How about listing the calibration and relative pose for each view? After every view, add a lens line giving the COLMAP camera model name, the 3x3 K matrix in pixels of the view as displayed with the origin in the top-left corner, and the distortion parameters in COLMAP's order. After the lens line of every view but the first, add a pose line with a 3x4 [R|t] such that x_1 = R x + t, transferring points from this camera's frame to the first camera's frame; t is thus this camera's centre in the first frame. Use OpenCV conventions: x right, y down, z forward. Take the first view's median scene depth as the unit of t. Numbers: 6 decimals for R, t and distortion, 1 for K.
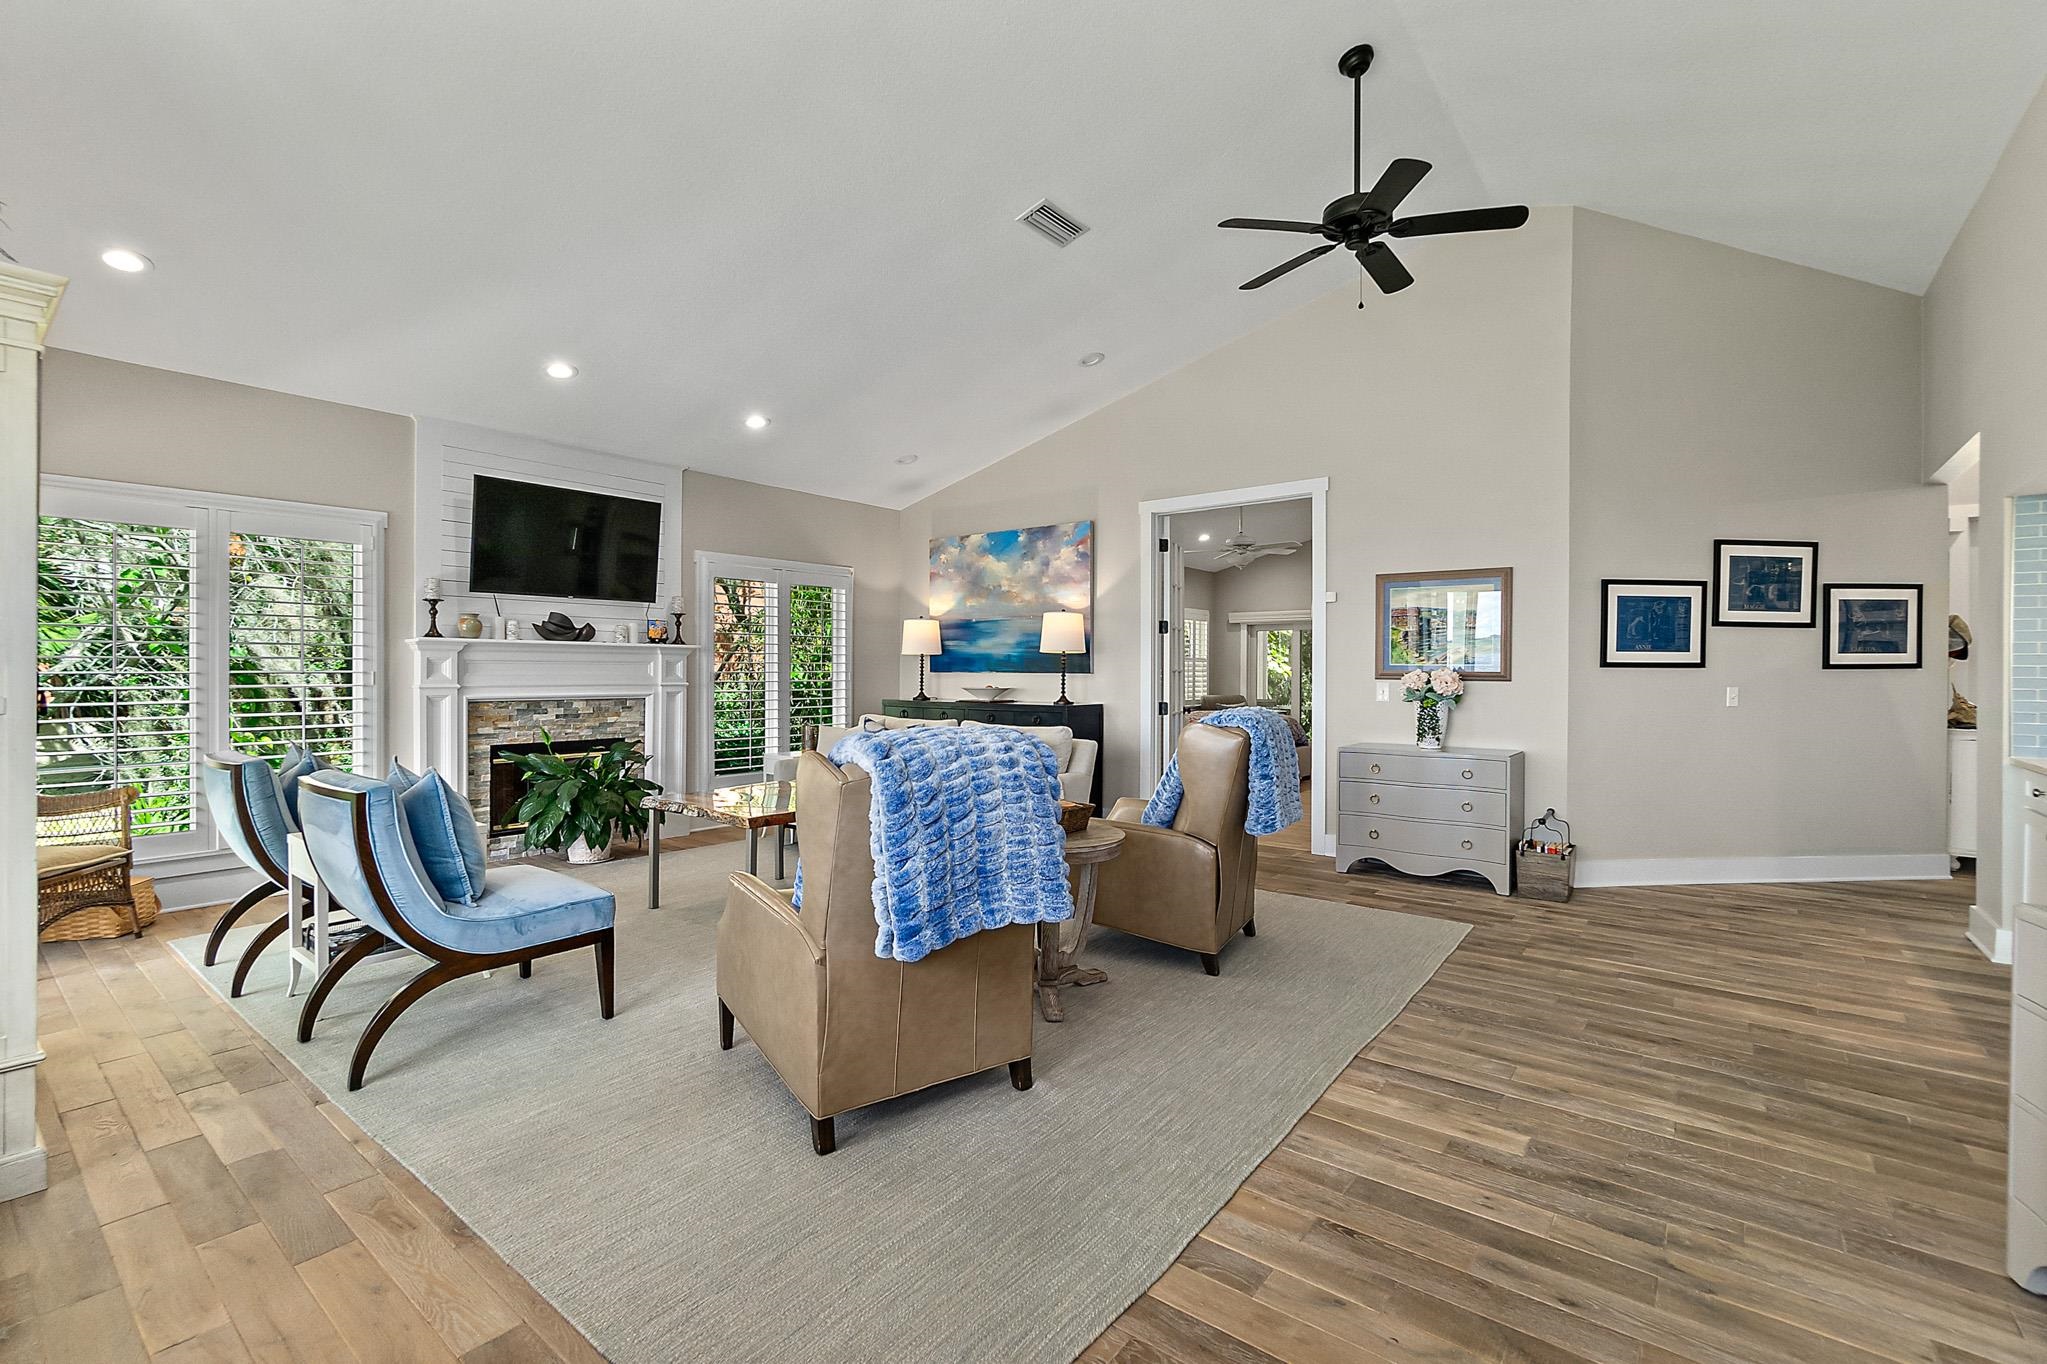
lens RADIAL K [[897.1, 0, 1011.1], [0, 897.1, 670.9], [0, 0, 1]] dist [-0.000499, -0.000074]
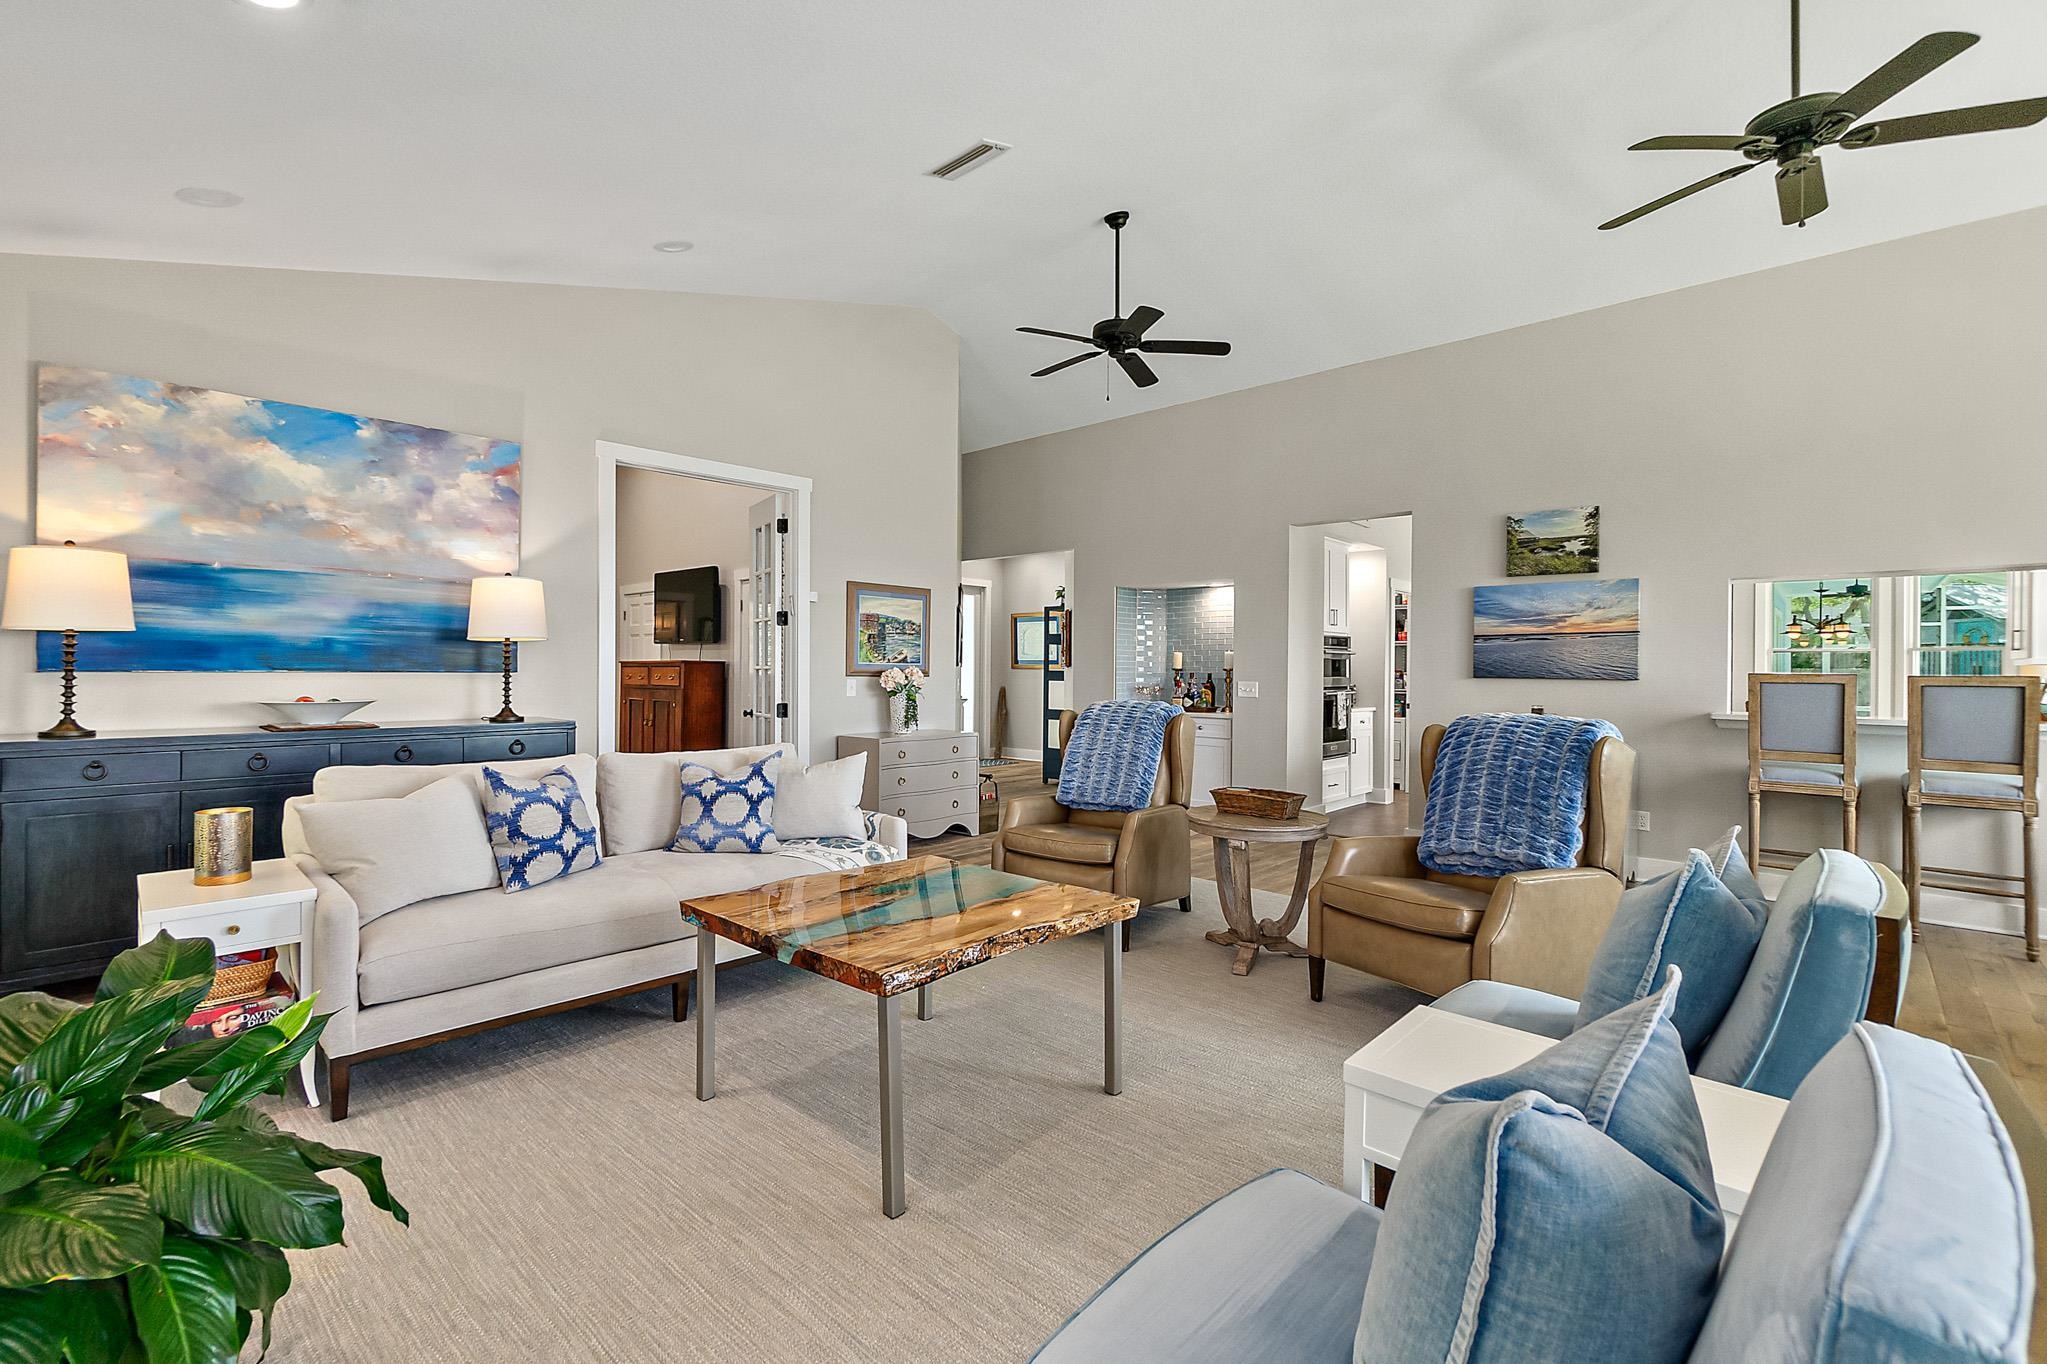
lens RADIAL K [[897.1, 0, 1032.2], [0, 897.1, 668.9], [0, 0, 1]] dist [-0.000499, -0.000074]
pose [[0.073873, -0.001117, 0.997267, -0.536738], [-0.001656, 0.999998, 0.001243, -0.001332], [-0.997266, -0.001743, 0.073871, 0.558980]]
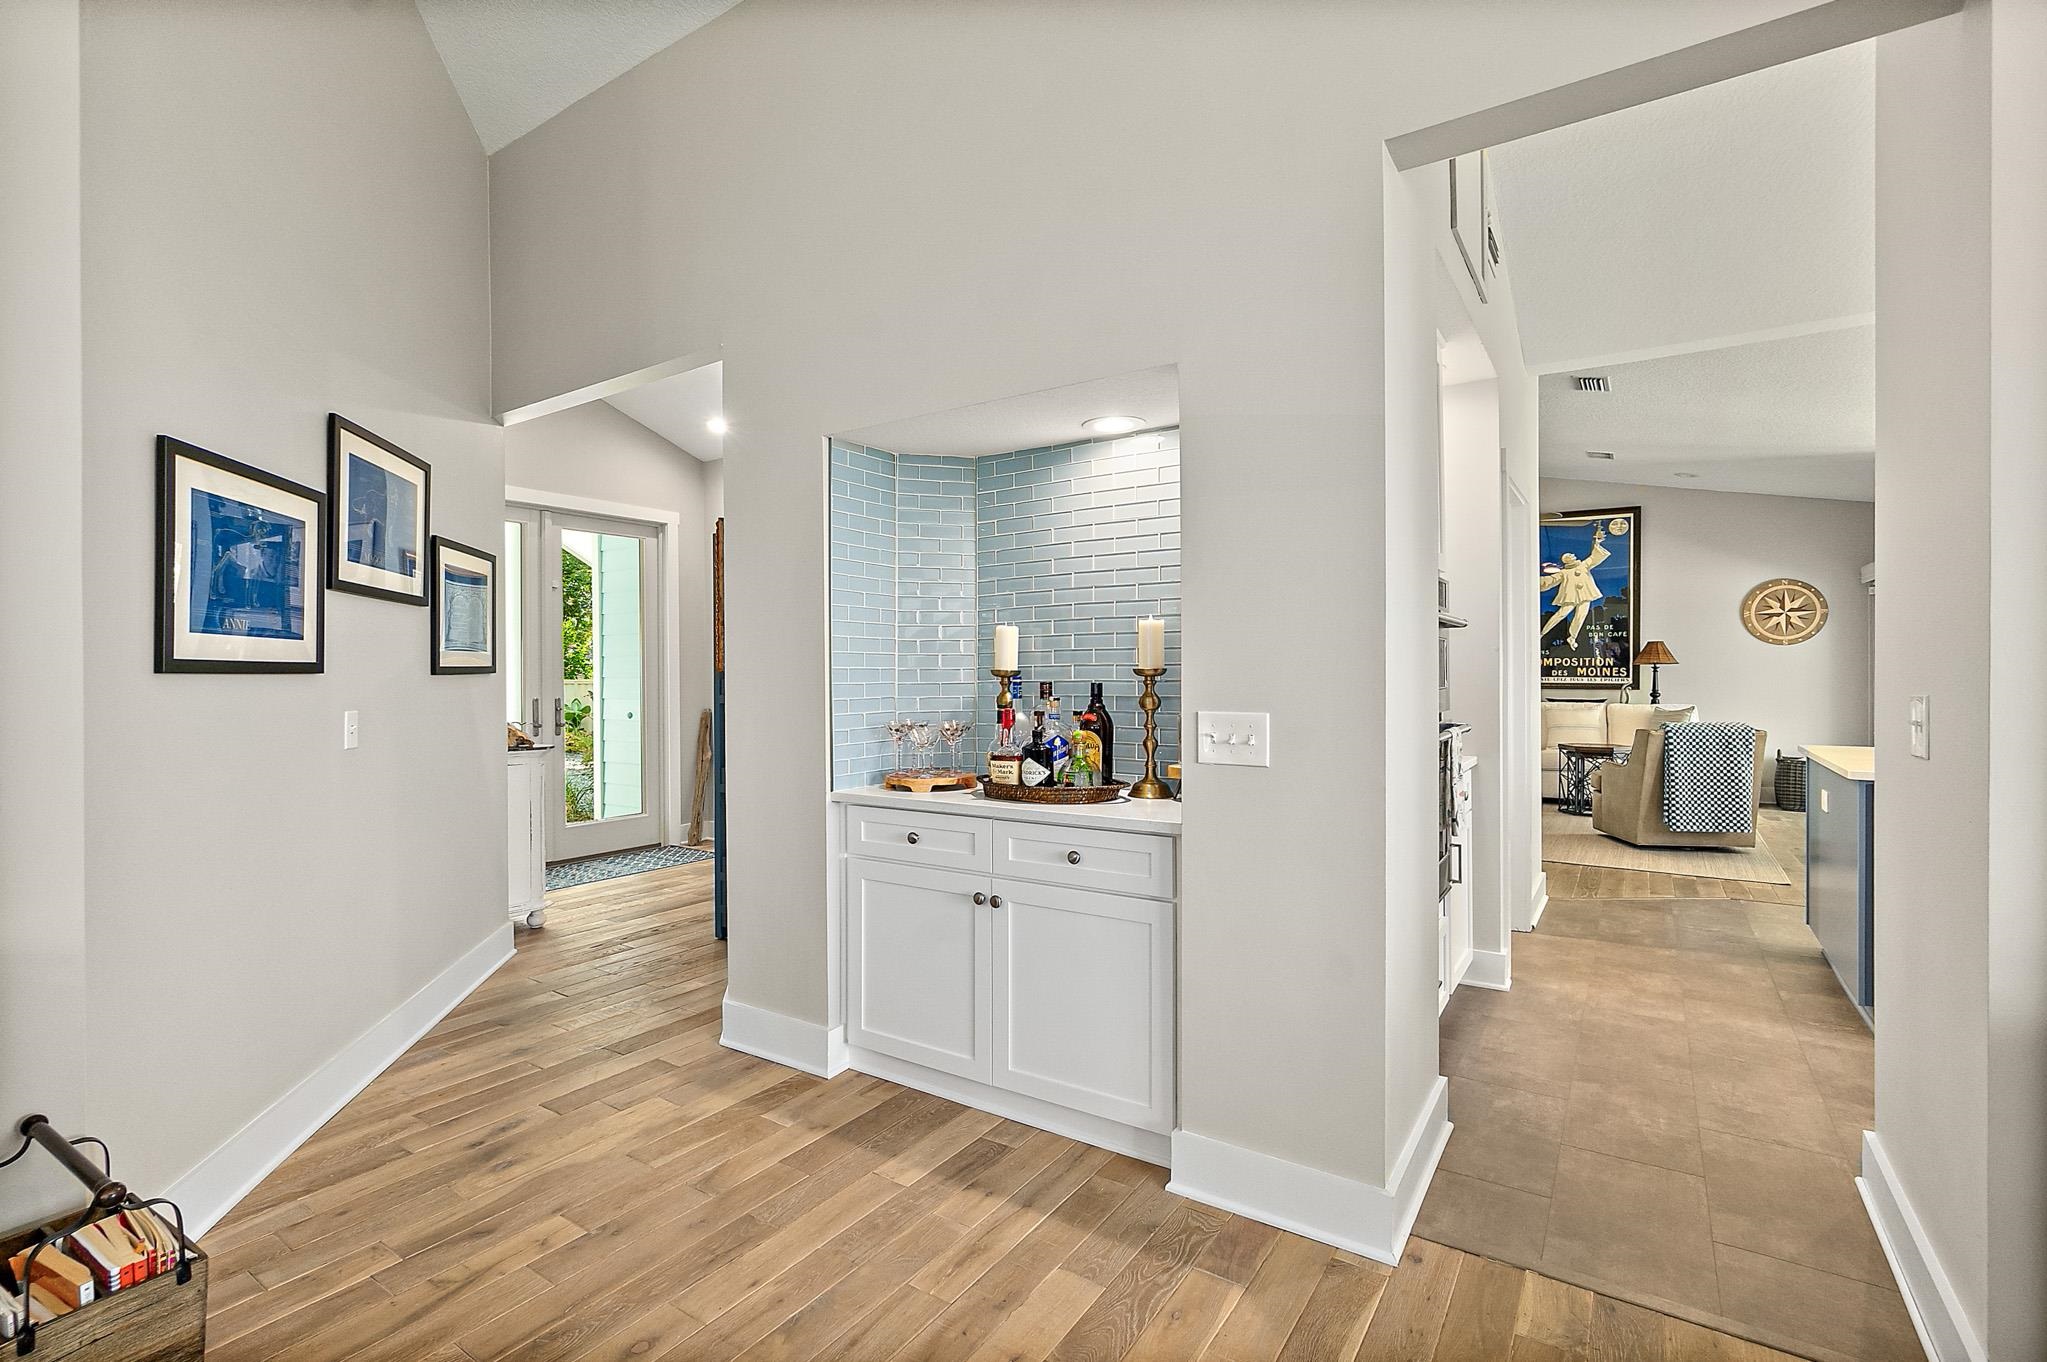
lens RADIAL K [[926.8, 0, 1003.1], [0, 926.8, 674.9], [0, 0, 1]] dist [-0.003147, -0.000353]
pose [[-0.055019, -0.002374, 0.998482, 0.184378], [0.010518, 0.999940, 0.002957, -0.000167], [-0.998430, 0.010665, -0.054991, 0.484387]]
